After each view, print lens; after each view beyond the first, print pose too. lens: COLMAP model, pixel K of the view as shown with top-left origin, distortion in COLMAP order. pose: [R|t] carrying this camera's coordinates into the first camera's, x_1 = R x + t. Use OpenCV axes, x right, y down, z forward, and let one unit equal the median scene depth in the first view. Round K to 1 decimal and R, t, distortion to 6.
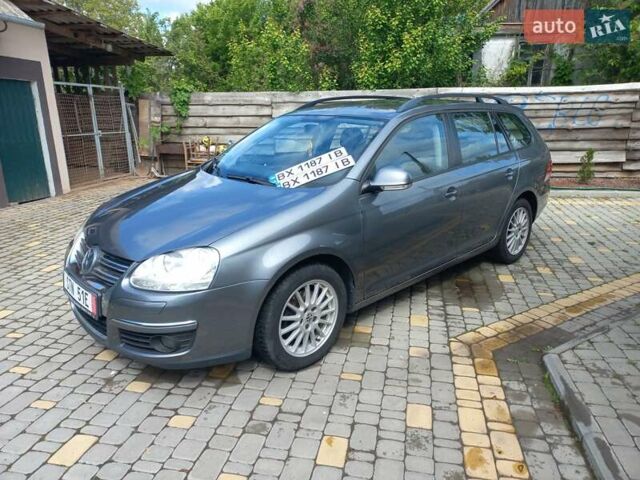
lens RADIAL K [[455.9, 0, 320.7], [0, 455.9, 239.7], [0, 0, 1]] dist [0.033194, -0.010106]
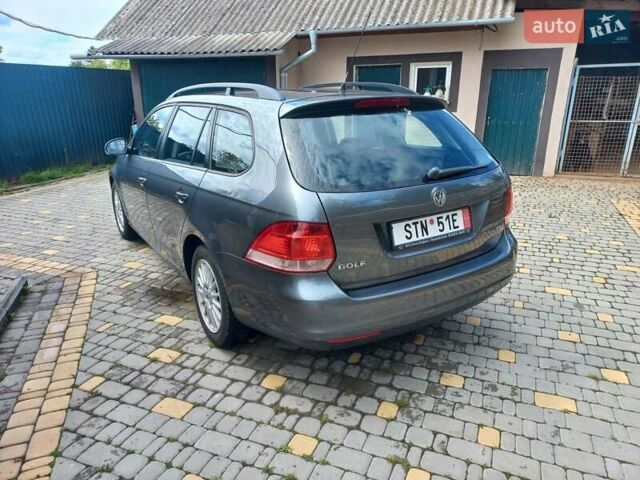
lens RADIAL K [[455.9, 0, 321.0], [0, 455.9, 241.0], [0, 0, 1]] dist [0.033194, -0.010106]
pose [[-0.181446, 0.302767, -0.935633, 1.074723], [-0.259562, 0.902942, 0.342525, -0.382645], [0.948528, 0.305005, -0.085248, 1.301429]]
